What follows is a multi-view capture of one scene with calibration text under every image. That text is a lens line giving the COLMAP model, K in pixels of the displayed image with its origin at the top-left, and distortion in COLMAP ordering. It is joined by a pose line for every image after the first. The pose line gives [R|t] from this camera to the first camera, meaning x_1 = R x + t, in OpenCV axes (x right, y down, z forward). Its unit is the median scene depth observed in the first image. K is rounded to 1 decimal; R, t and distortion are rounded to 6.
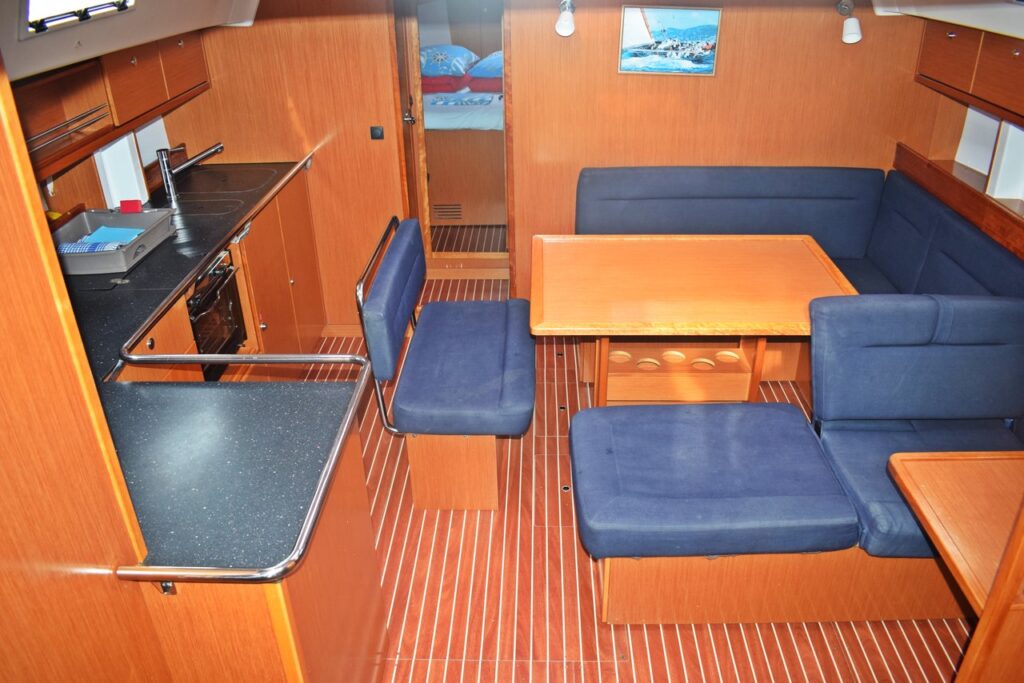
lens RADIAL K [[805.6, 0, 512.0], [0, 805.6, 341.5], [0, 0, 1]] dist [-0.098350, 0.006497]
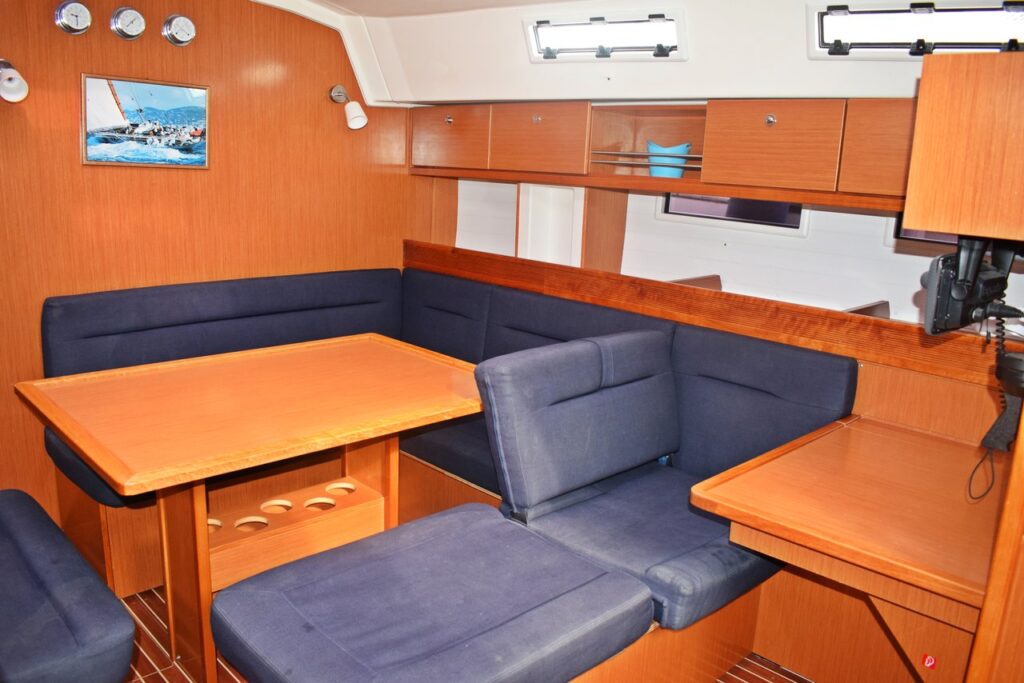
lens RADIAL K [[842.5, 0, 512.0], [0, 842.5, 341.5], [0, 0, 1]] dist [-0.044014, -0.000333]
pose [[0.712091, -0.116275, 0.692392, -0.142574], [0.279234, 0.951741, -0.127350, 0.031773], [-0.644170, 0.284024, 0.710194, 0.244228]]
